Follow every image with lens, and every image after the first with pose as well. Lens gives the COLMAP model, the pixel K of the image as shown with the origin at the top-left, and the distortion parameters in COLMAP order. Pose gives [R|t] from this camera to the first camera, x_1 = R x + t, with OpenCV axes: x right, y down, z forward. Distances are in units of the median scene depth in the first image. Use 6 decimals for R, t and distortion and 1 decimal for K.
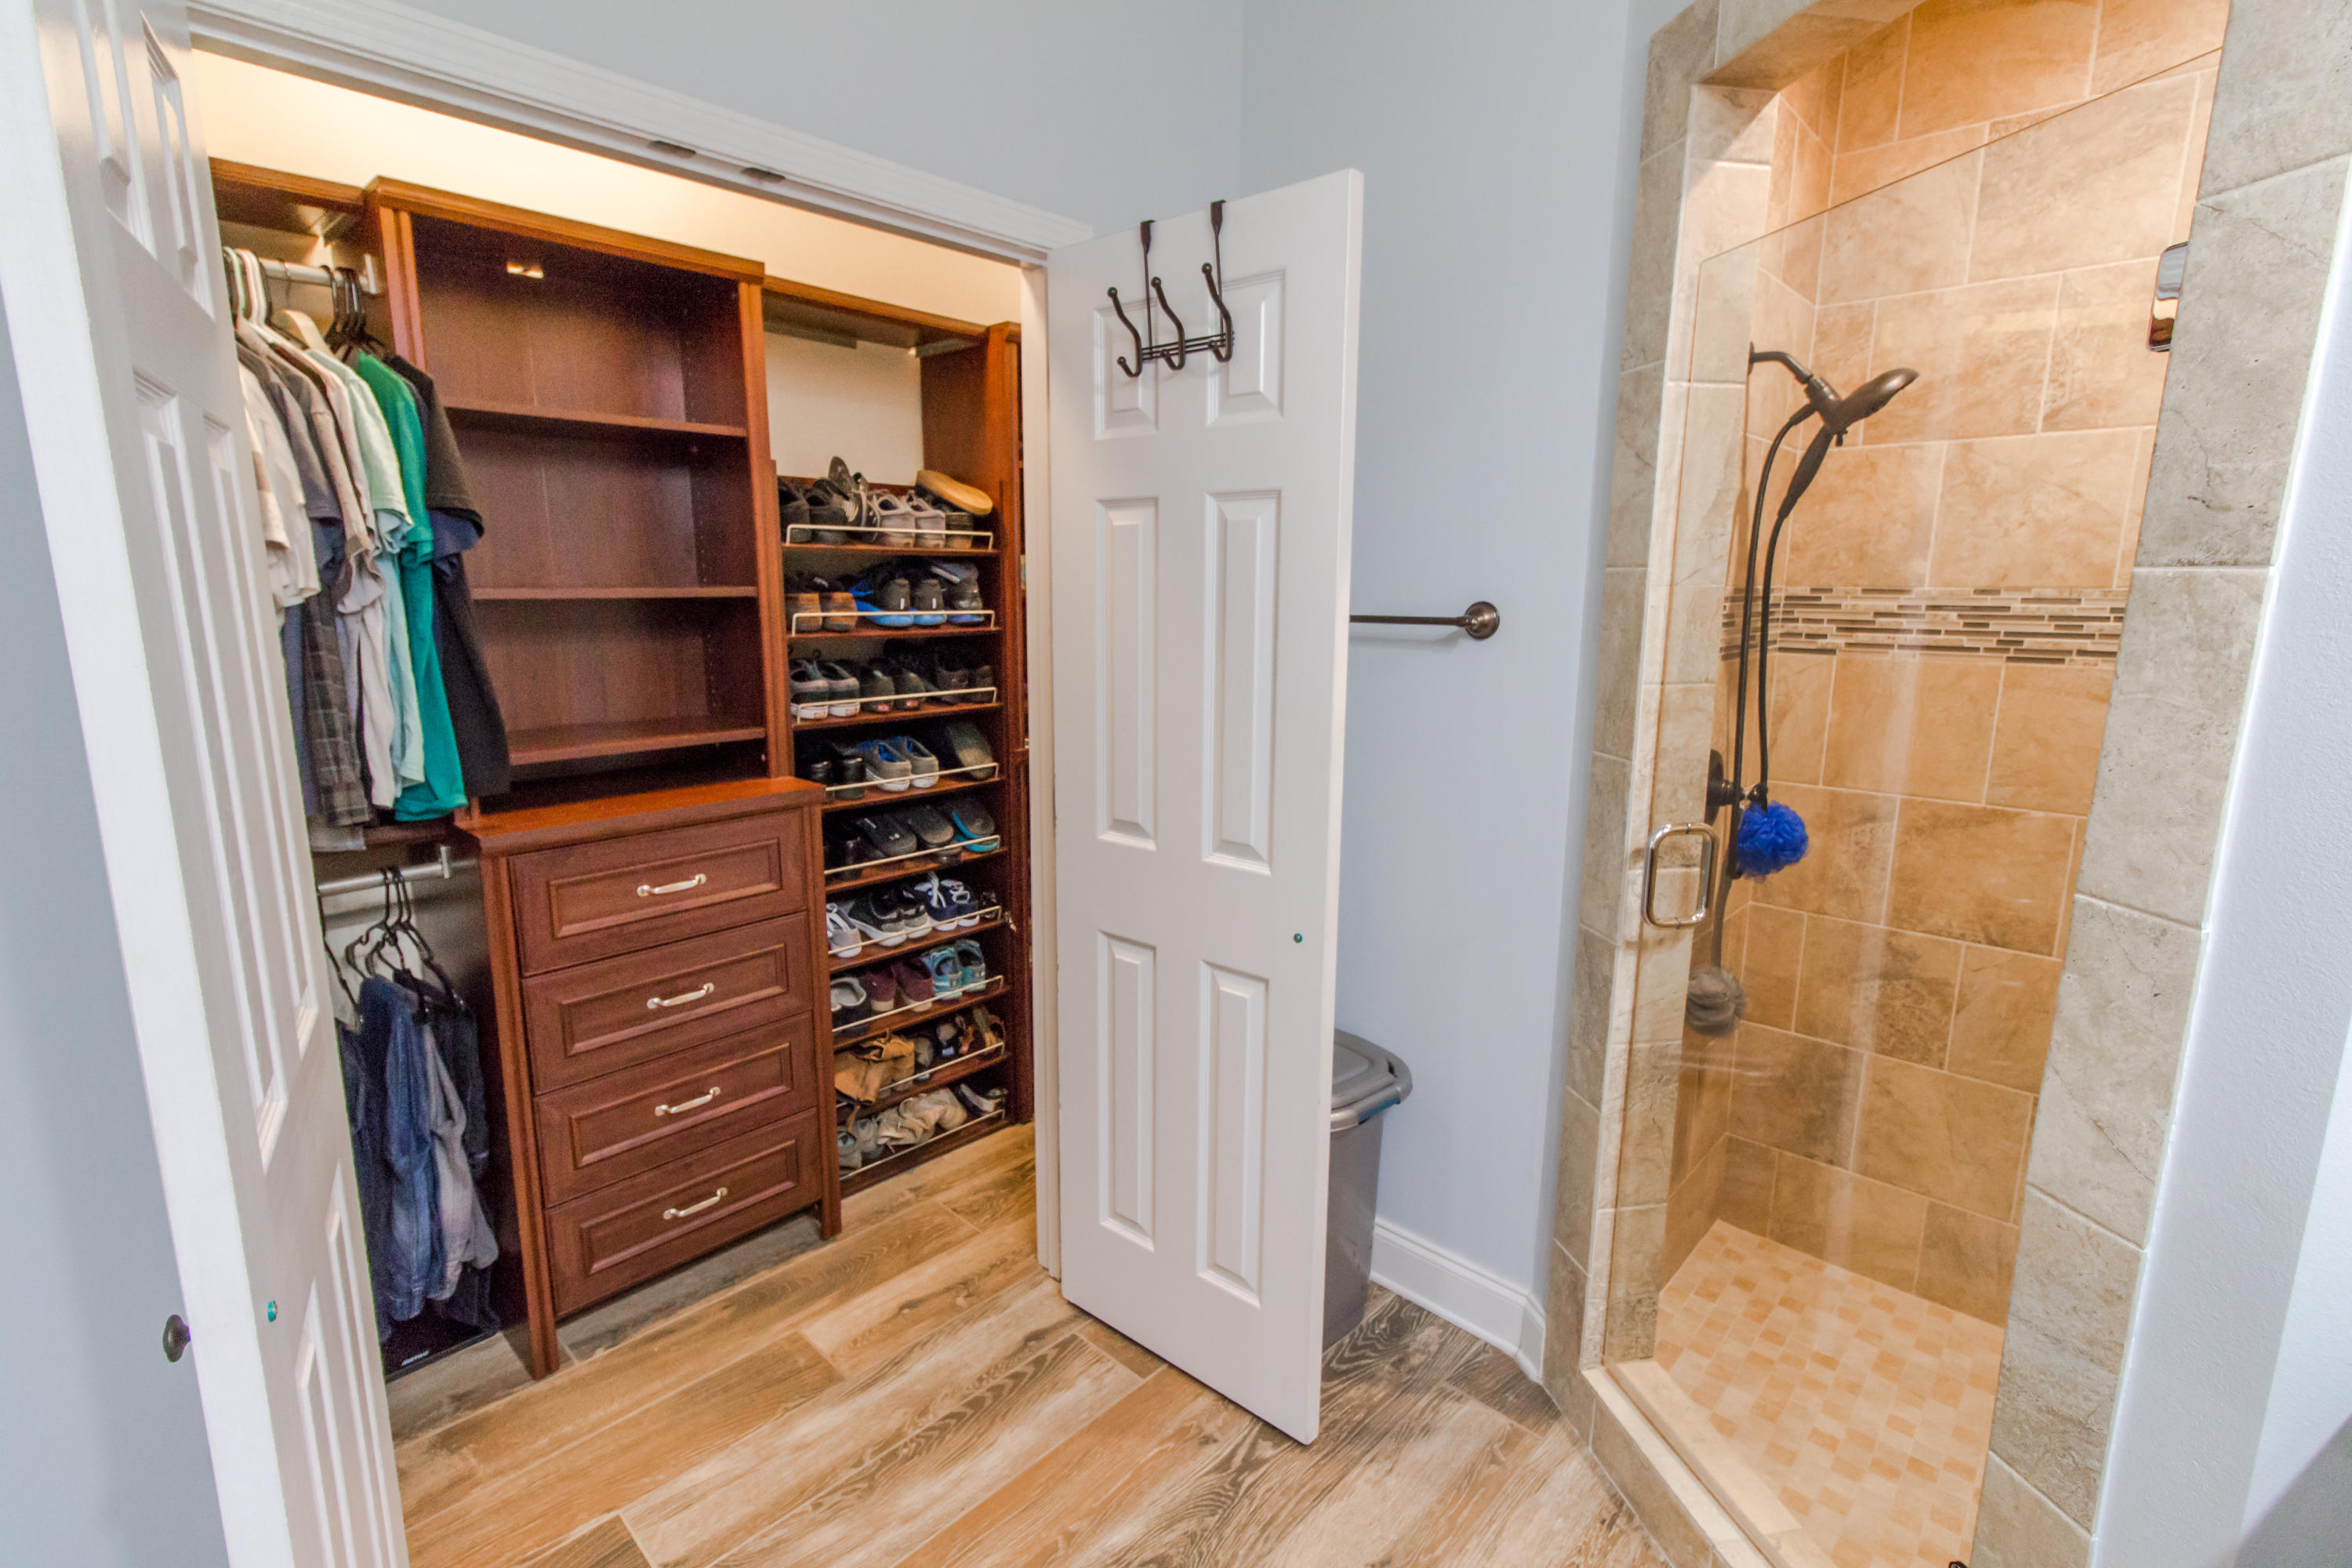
lens RADIAL K [[1082.0, 0, 1172.0], [0, 1082.0, 783.1], [0, 0, 1]] dist [0.003324, 0.001104]
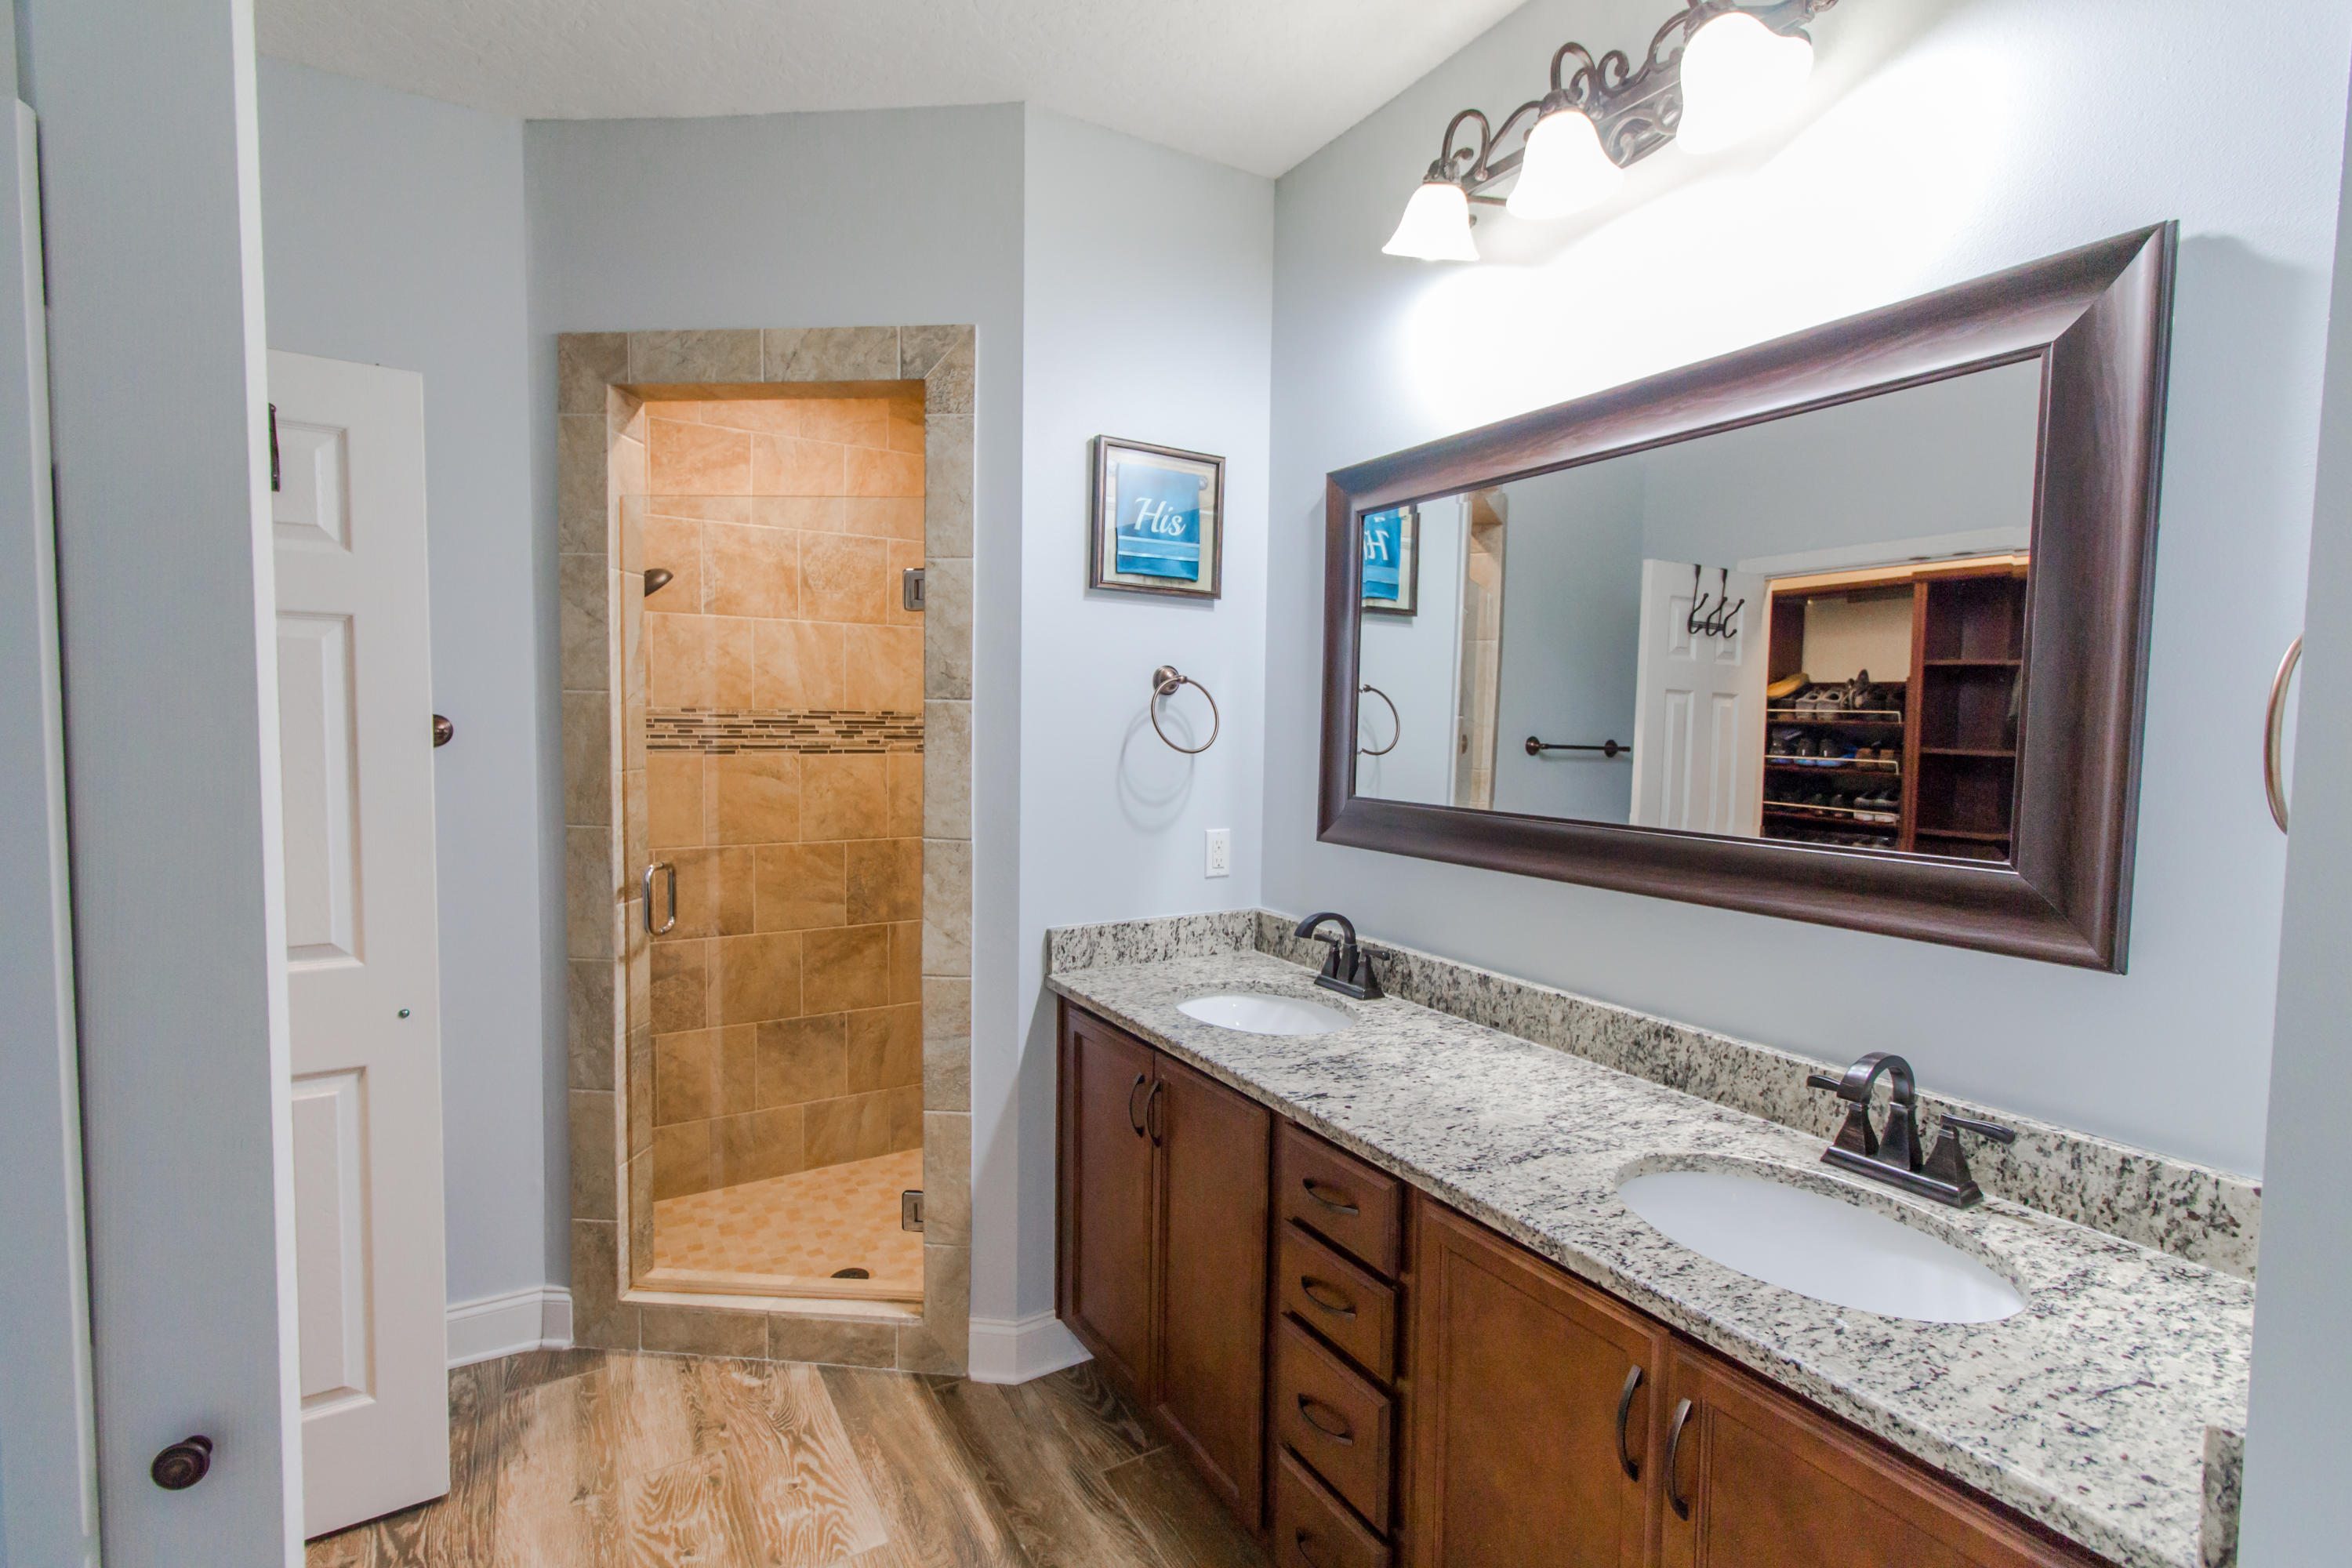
lens RADIAL K [[1082.0, 0, 1170.9], [0, 1082.0, 780.9], [0, 0, 1]] dist [0.003324, 0.001104]
pose [[0.264609, -0.056811, 0.962681, -0.695196], [0.163820, 0.986402, 0.013183, 0.020530], [-0.950340, 0.154218, 0.270317, -0.077443]]
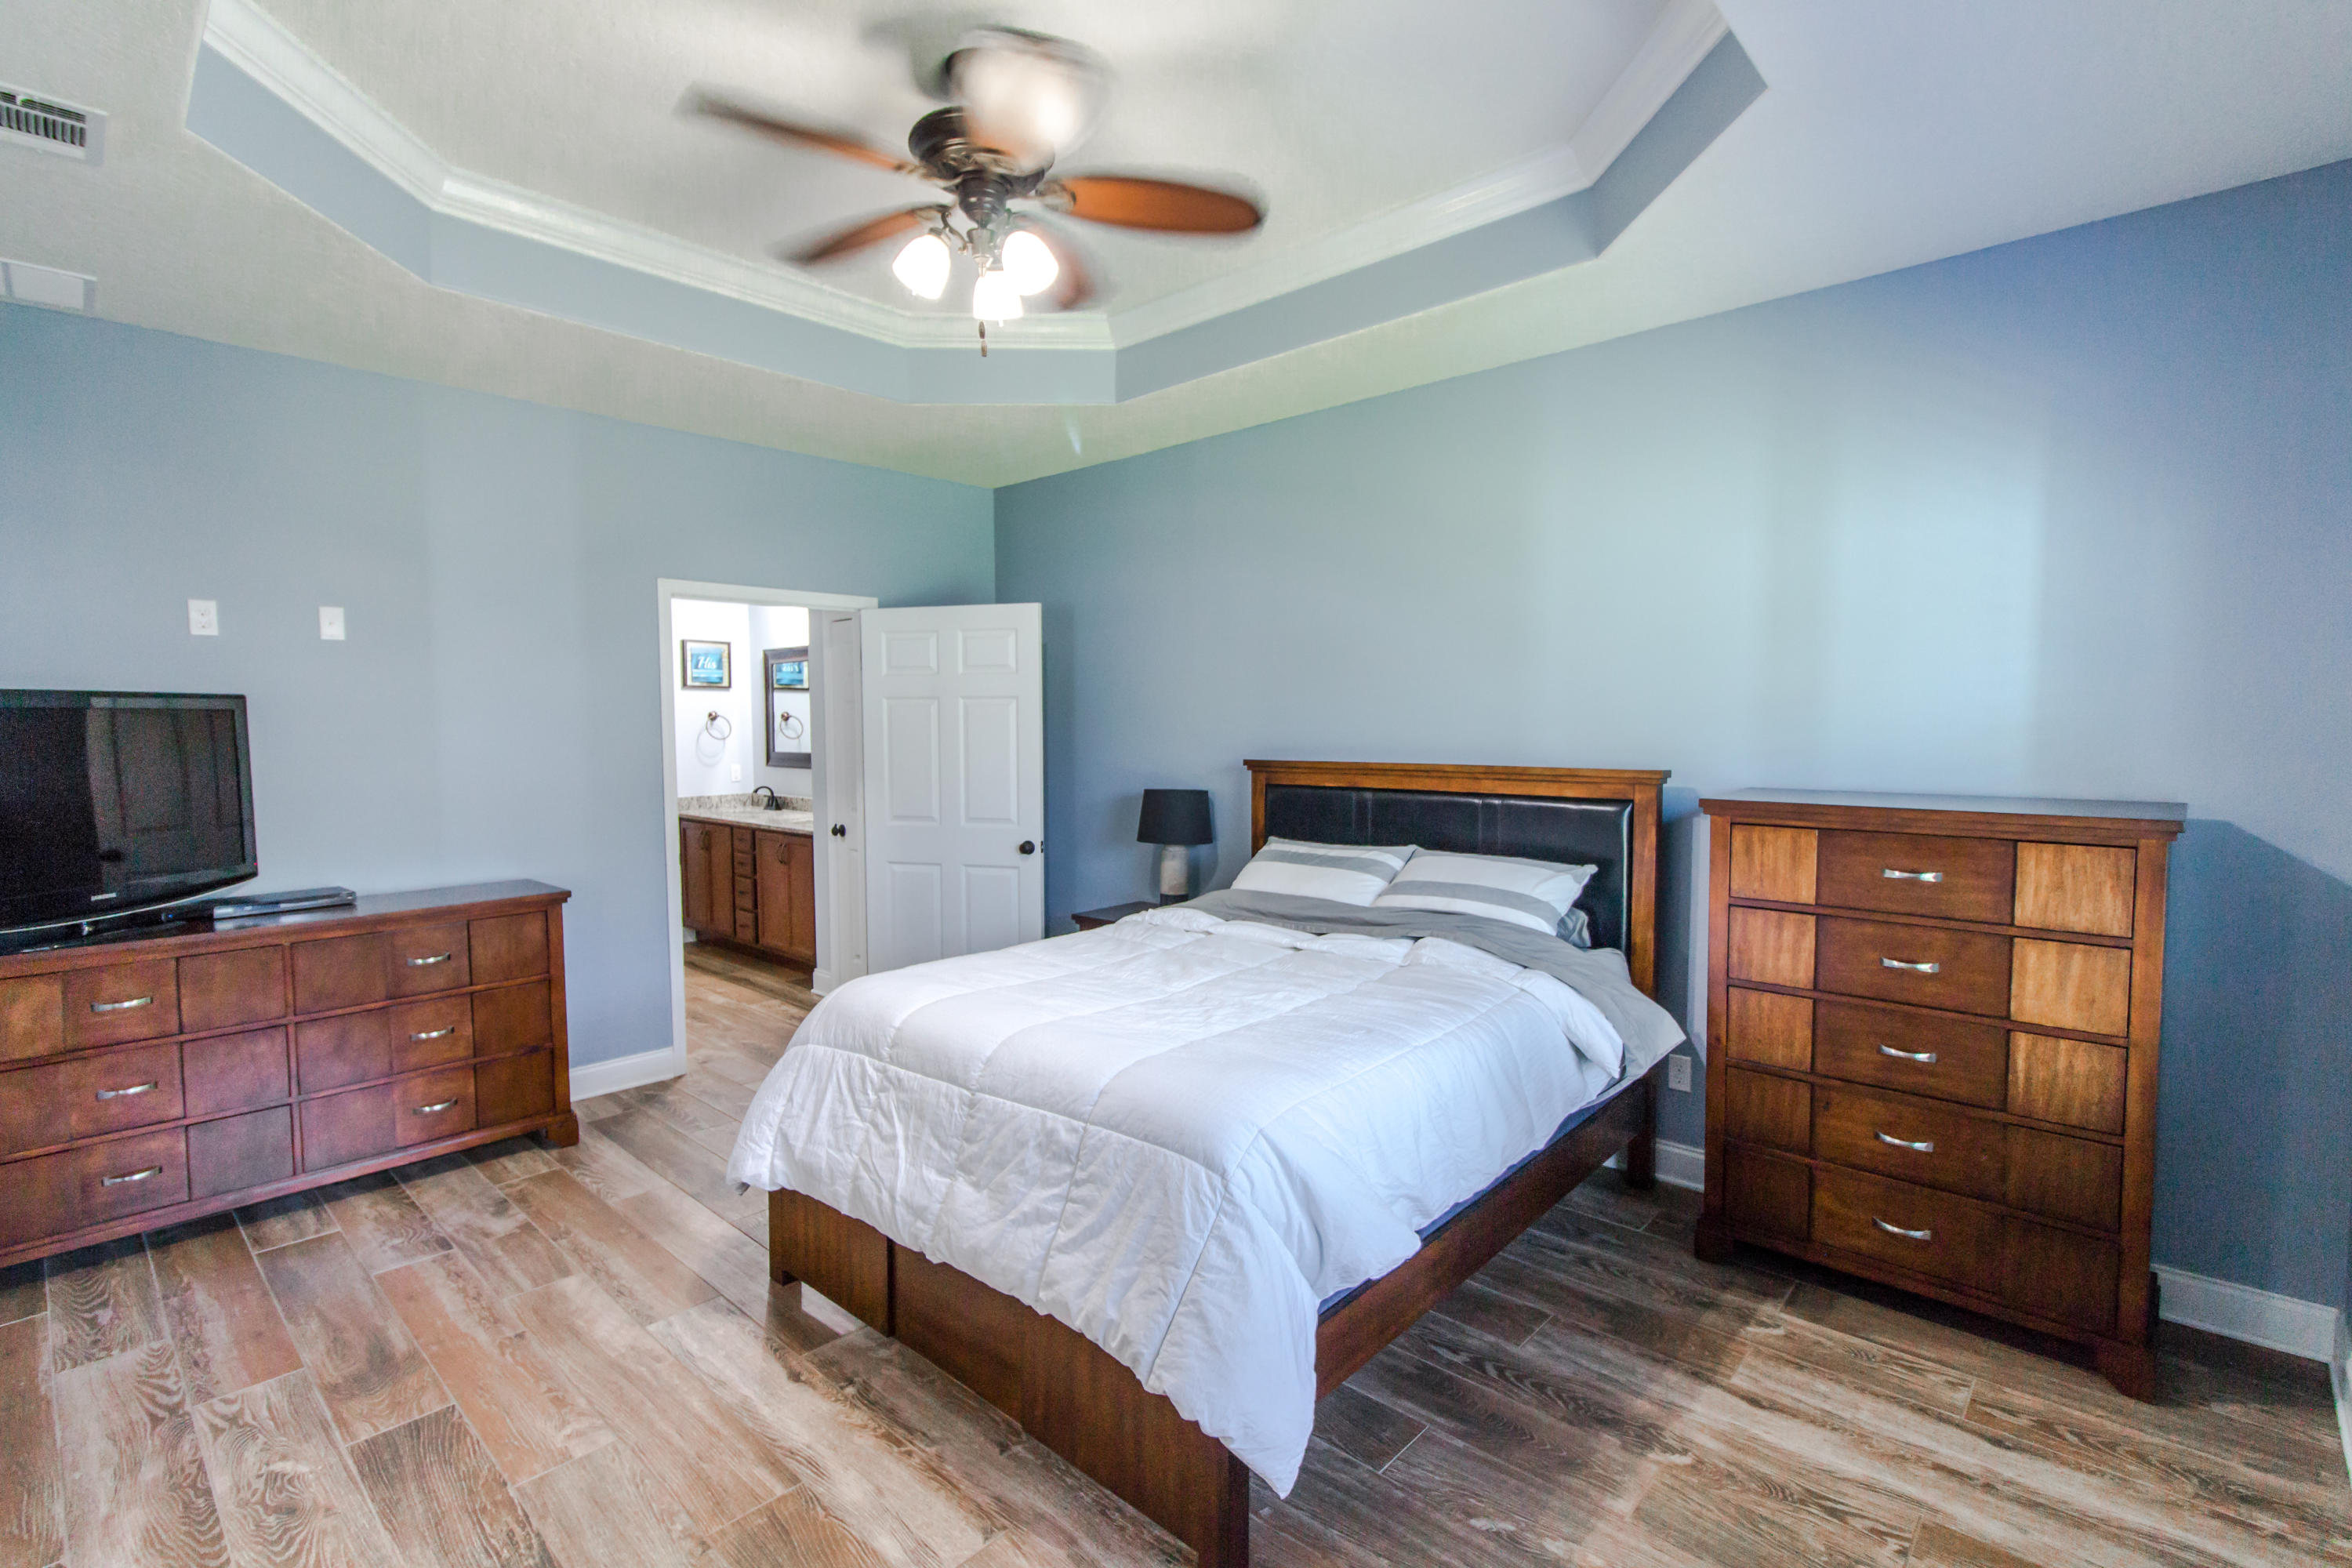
lens RADIAL K [[1082.0, 0, 1174.7], [0, 1082.0, 791.8], [0, 0, 1]] dist [0.003324, 0.001104]
pose [[-0.021664, -0.067738, 0.997468, -3.627719], [0.192497, 0.978751, 0.070648, 0.248558], [-0.981058, 0.193540, -0.008164, -1.394467]]
